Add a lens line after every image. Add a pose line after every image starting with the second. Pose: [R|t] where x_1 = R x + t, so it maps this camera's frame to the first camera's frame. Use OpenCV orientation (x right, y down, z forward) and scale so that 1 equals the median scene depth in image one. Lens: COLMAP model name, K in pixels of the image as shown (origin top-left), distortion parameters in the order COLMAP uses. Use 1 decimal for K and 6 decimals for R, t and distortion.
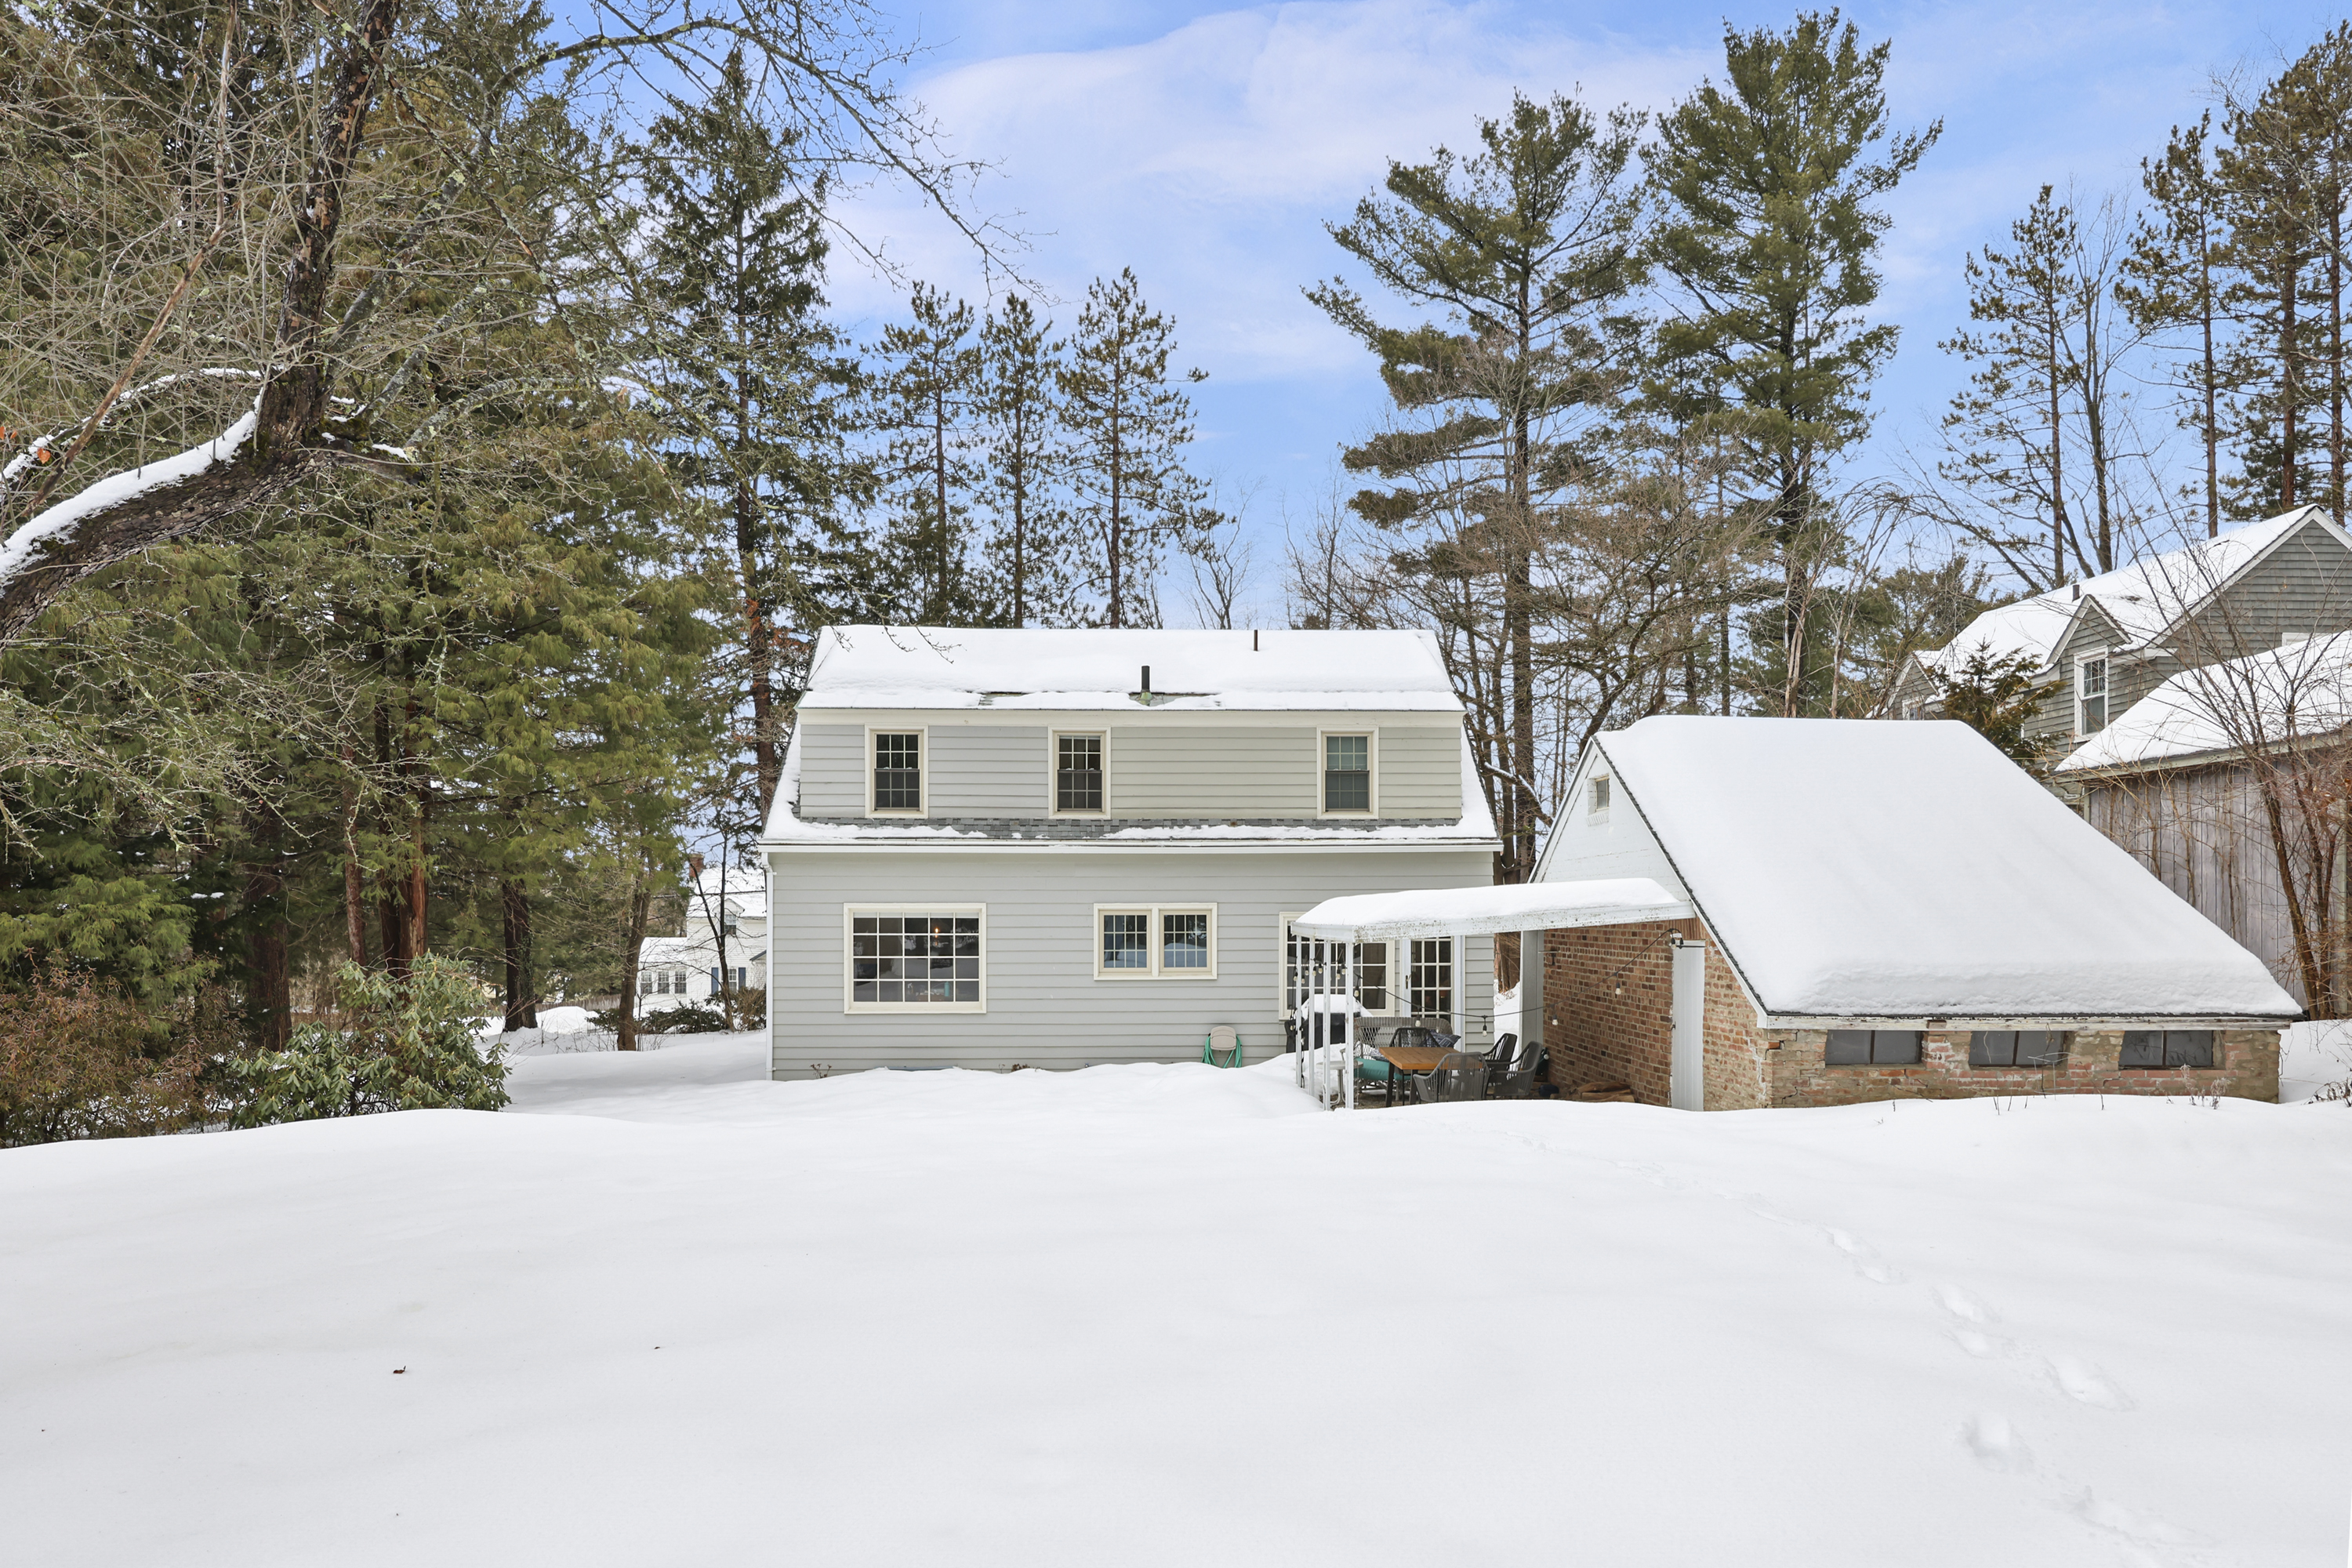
lens RADIAL K [[1558.3, 0, 1189.3], [0, 1558.3, 981.2], [0, 0, 1]] dist [-0.026102, -0.000377]
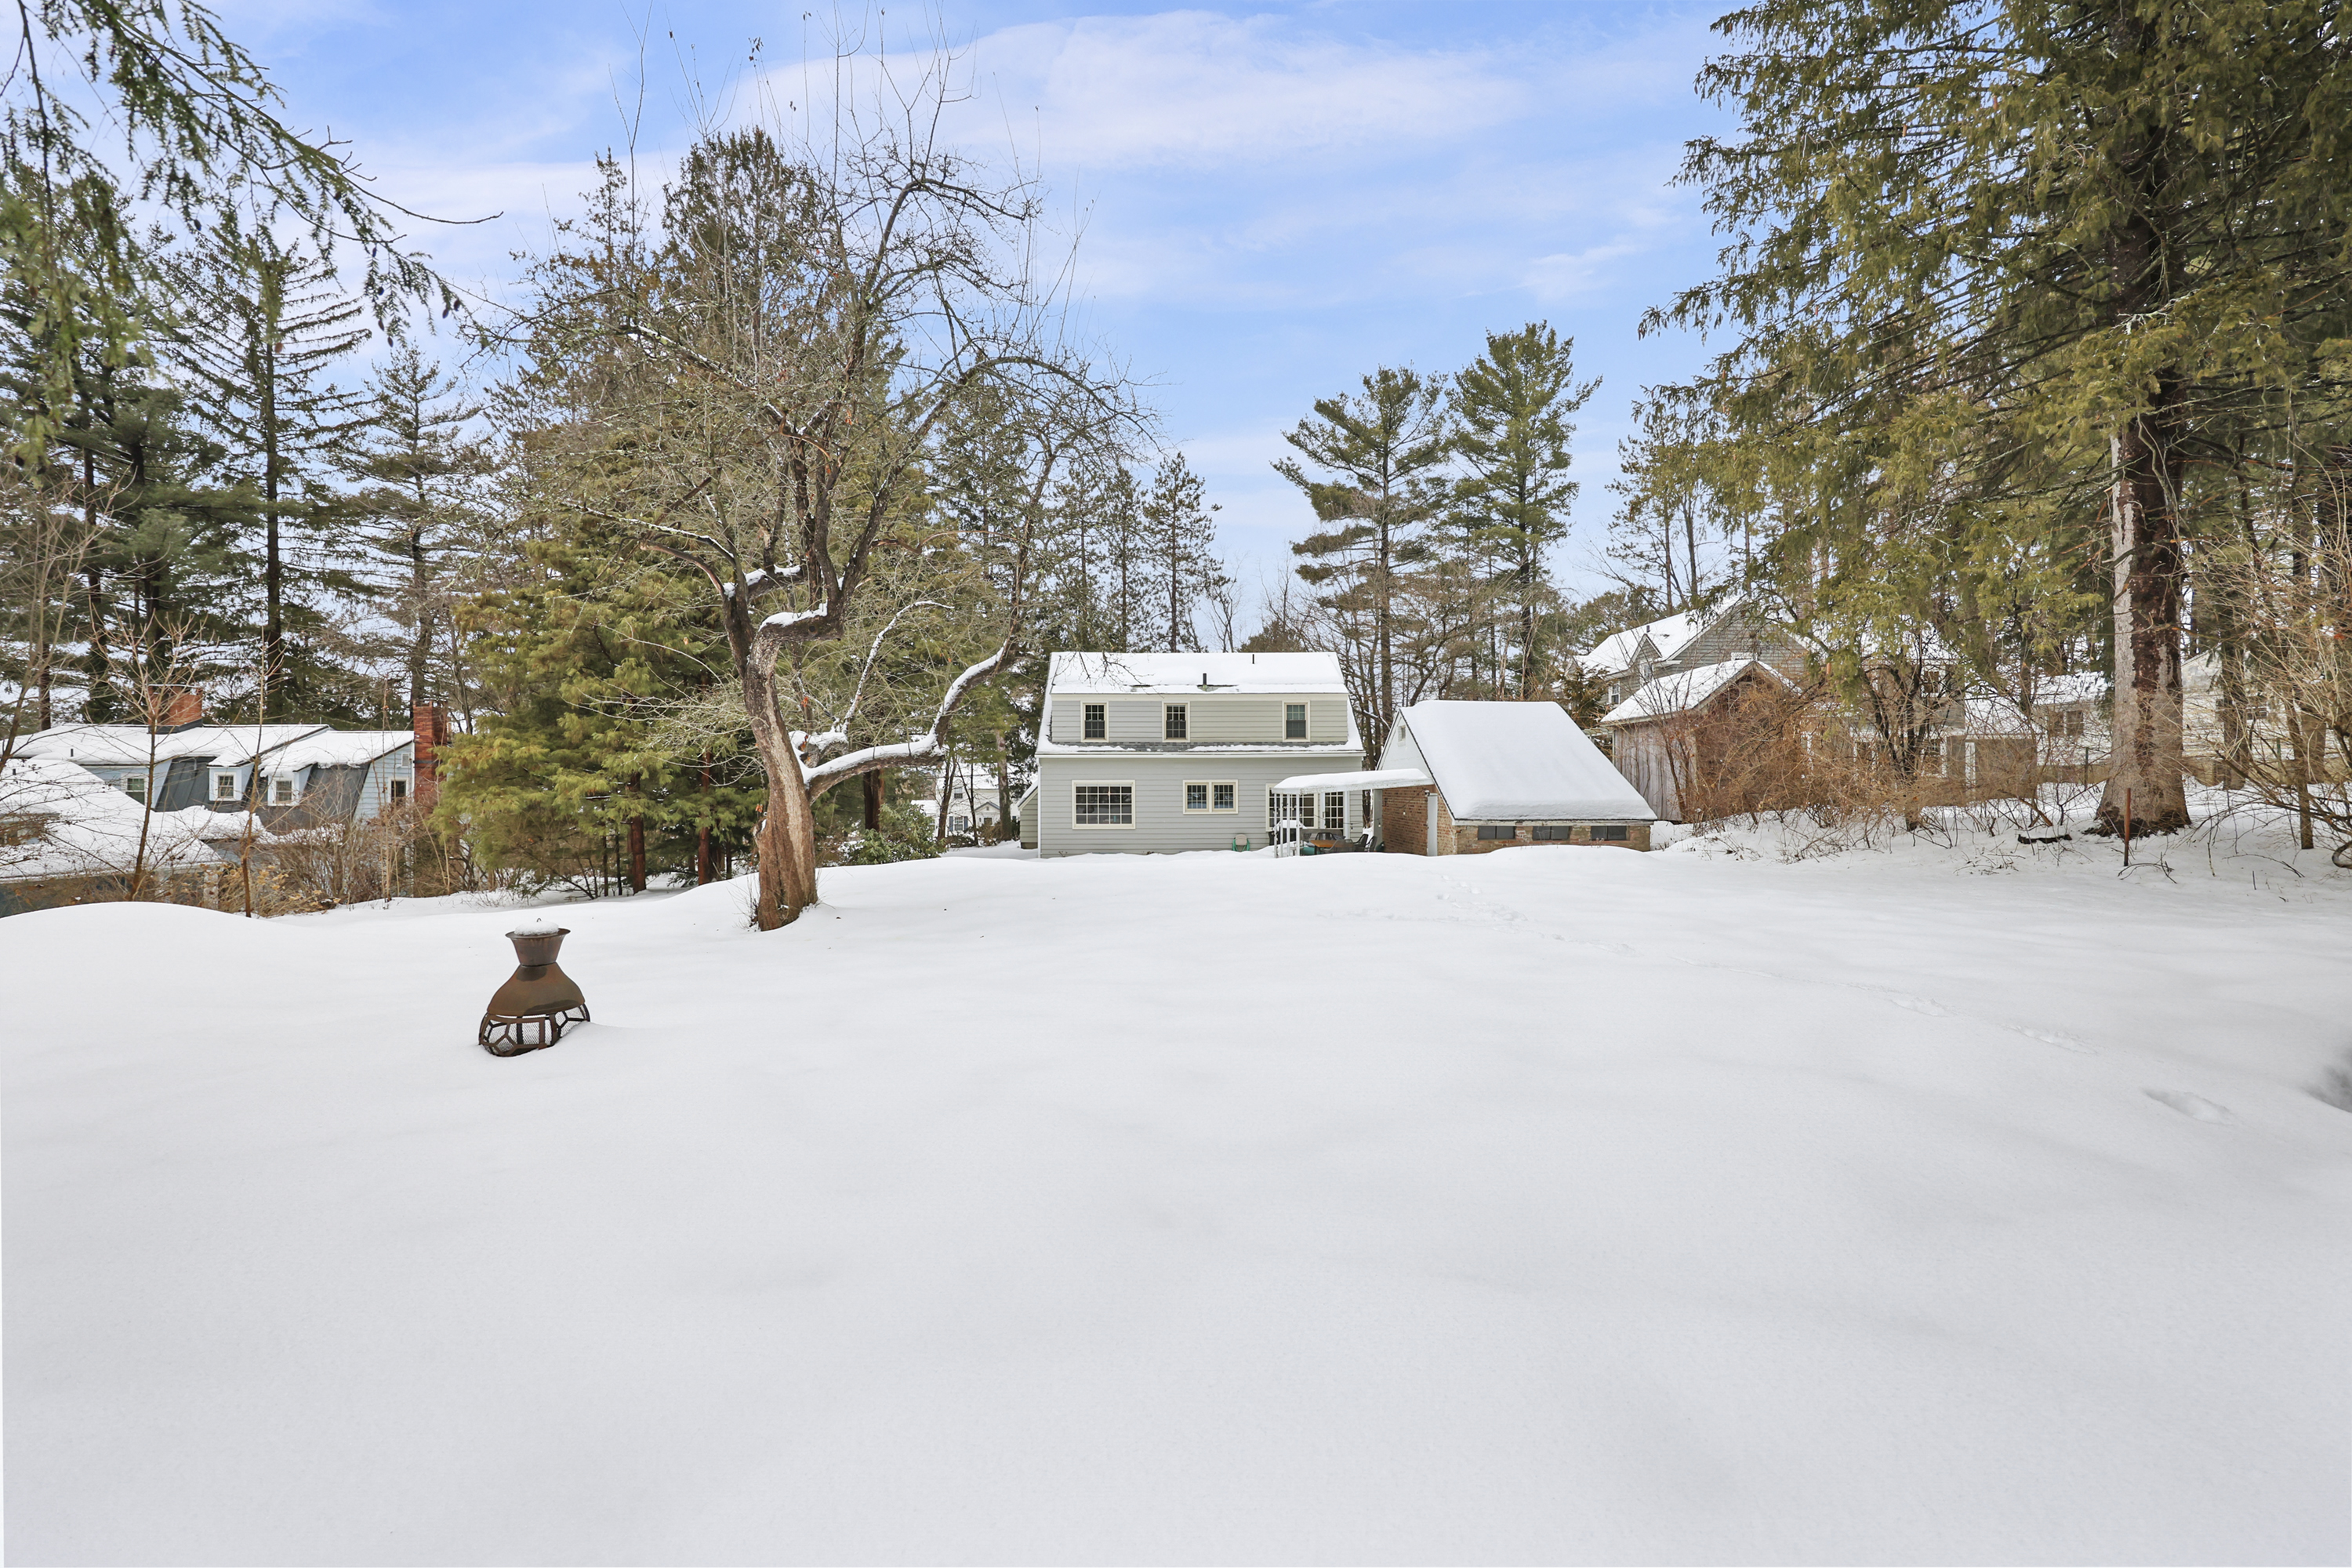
lens RADIAL K [[959.4, 0, 1176.0], [0, 959.4, 784.0], [0, 0, 1]] dist [0.001241, 0.000150]
pose [[0.999751, -0.002322, -0.022214, -0.020488], [0.001265, 0.998871, -0.047483, 0.010731], [0.022299, 0.047443, 0.998625, -0.190168]]
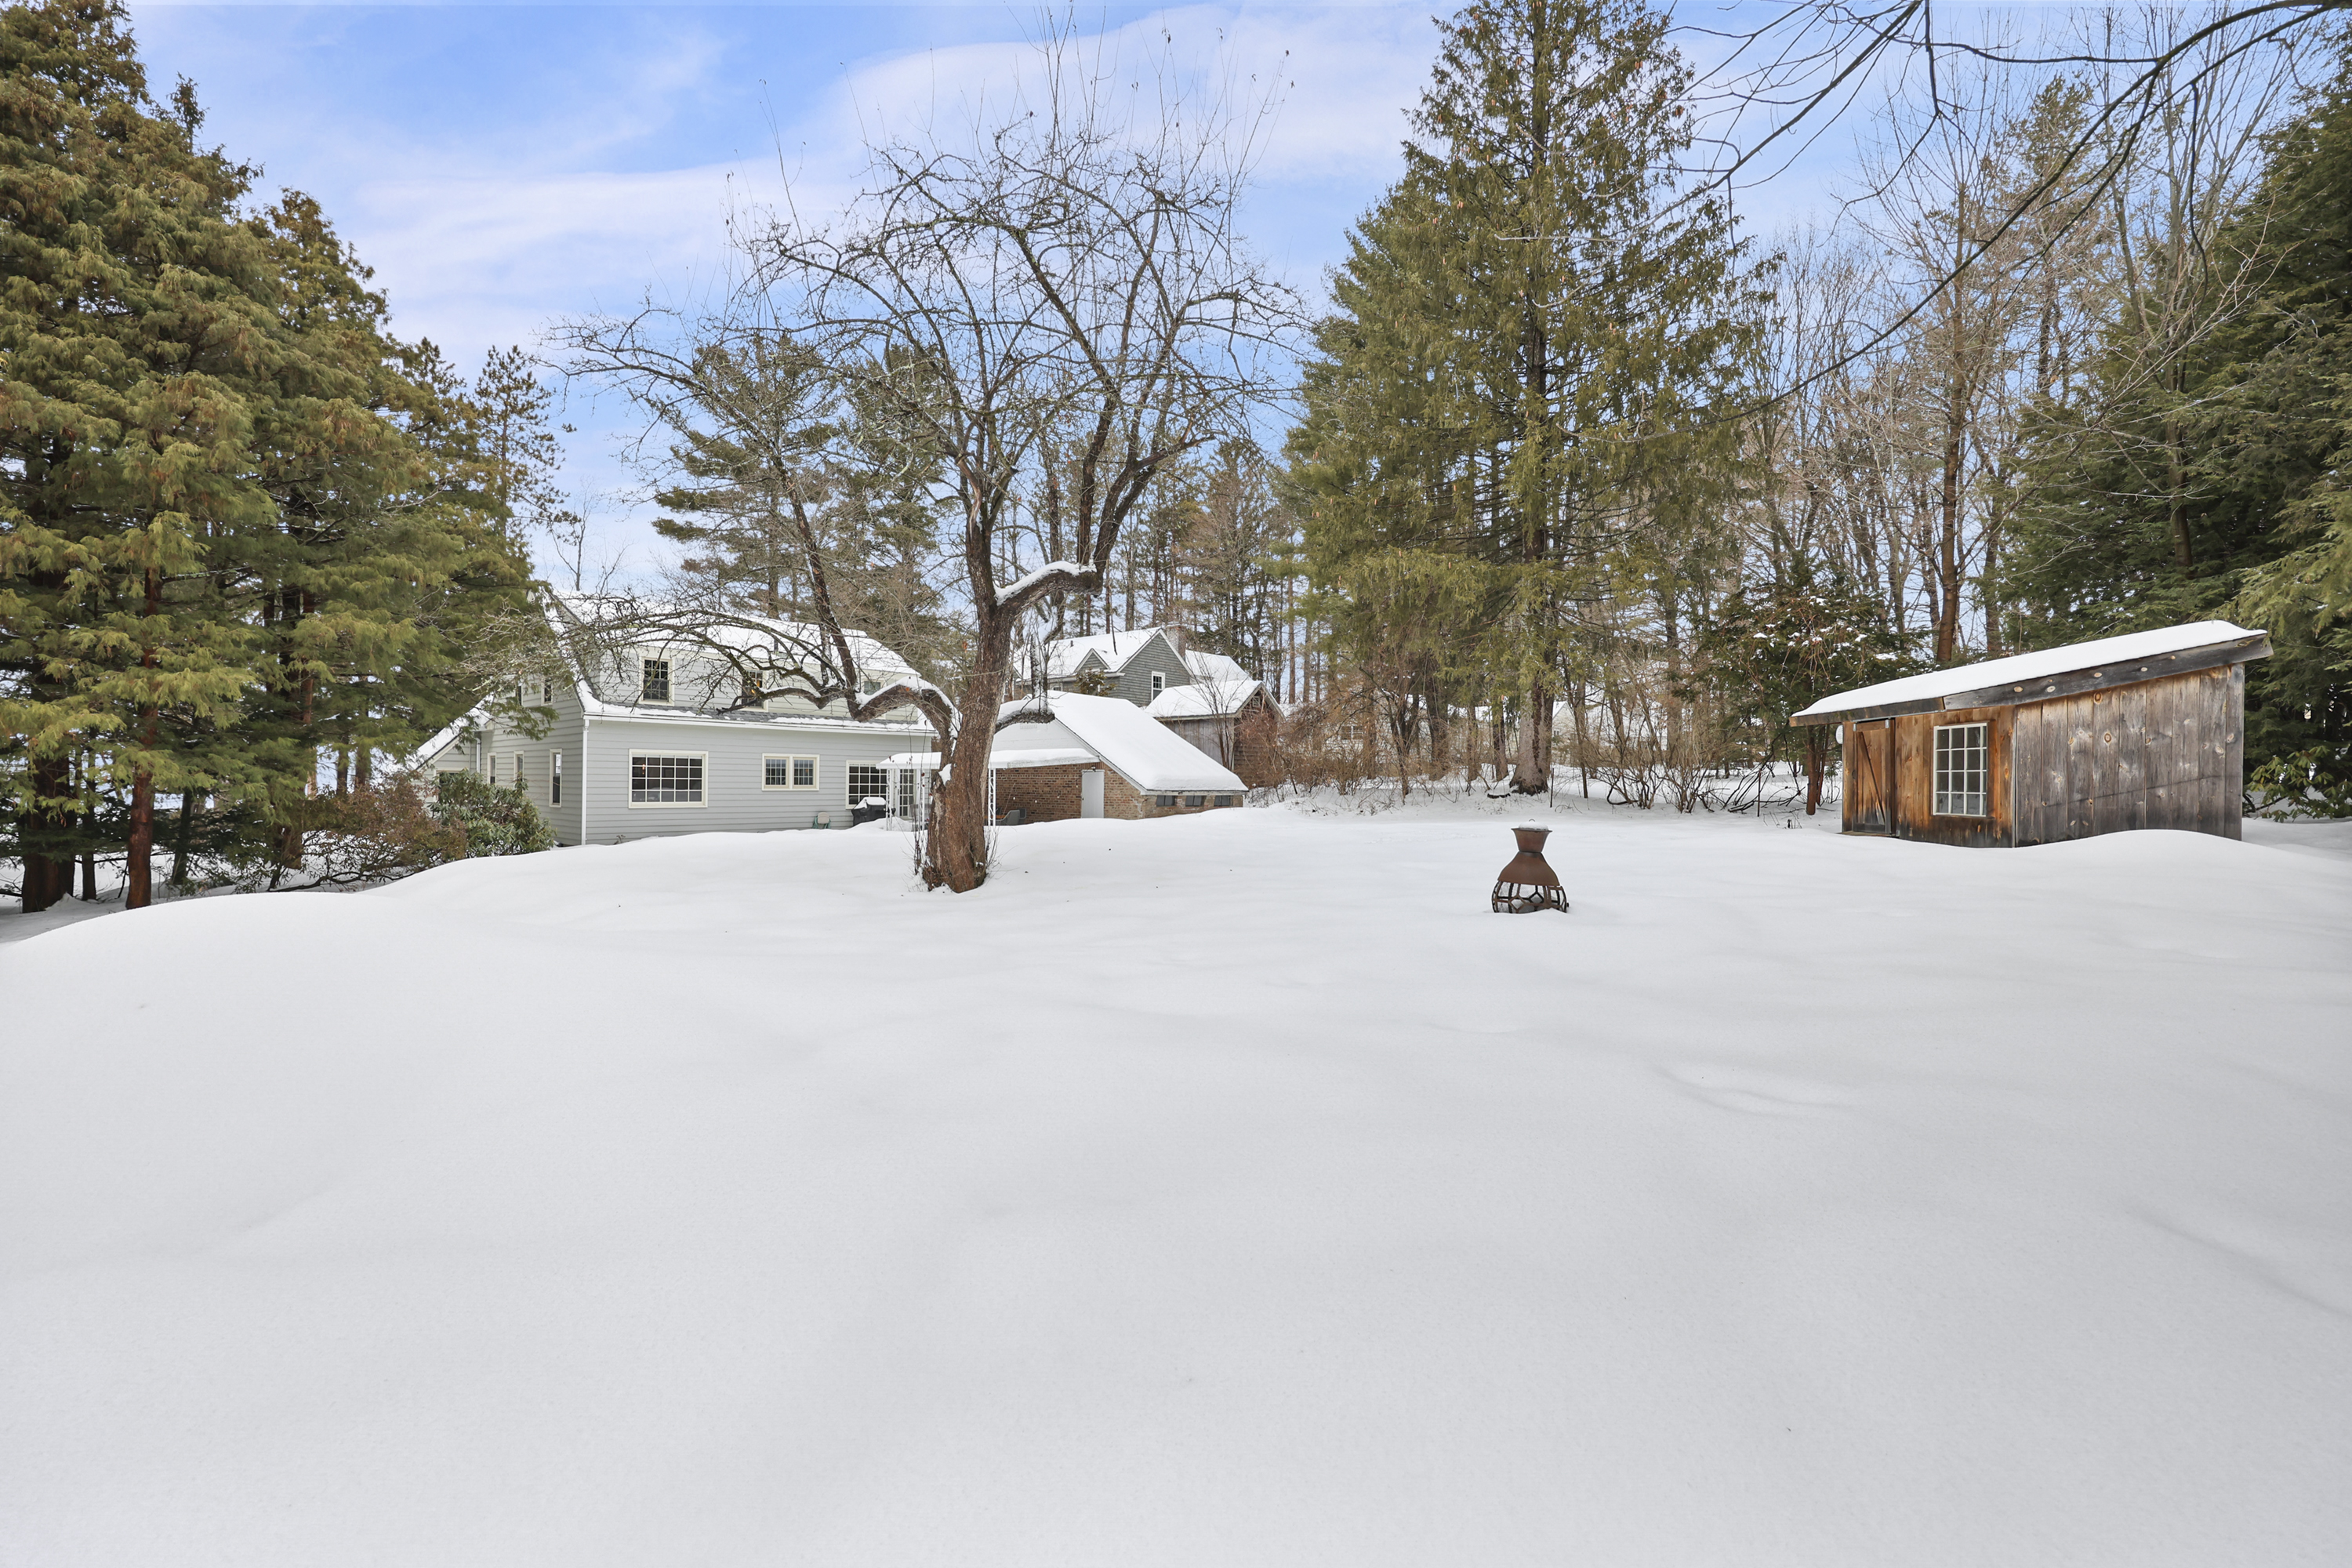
lens RADIAL K [[966.2, 0, 1185.9], [0, 966.2, 783.8], [0, 0, 1]] dist [0.001464, 0.000145]
pose [[0.675091, 0.007471, 0.737697, -0.311596], [0.023156, 0.999241, -0.031310, 0.021245], [-0.737371, 0.038219, 0.674406, -0.129947]]
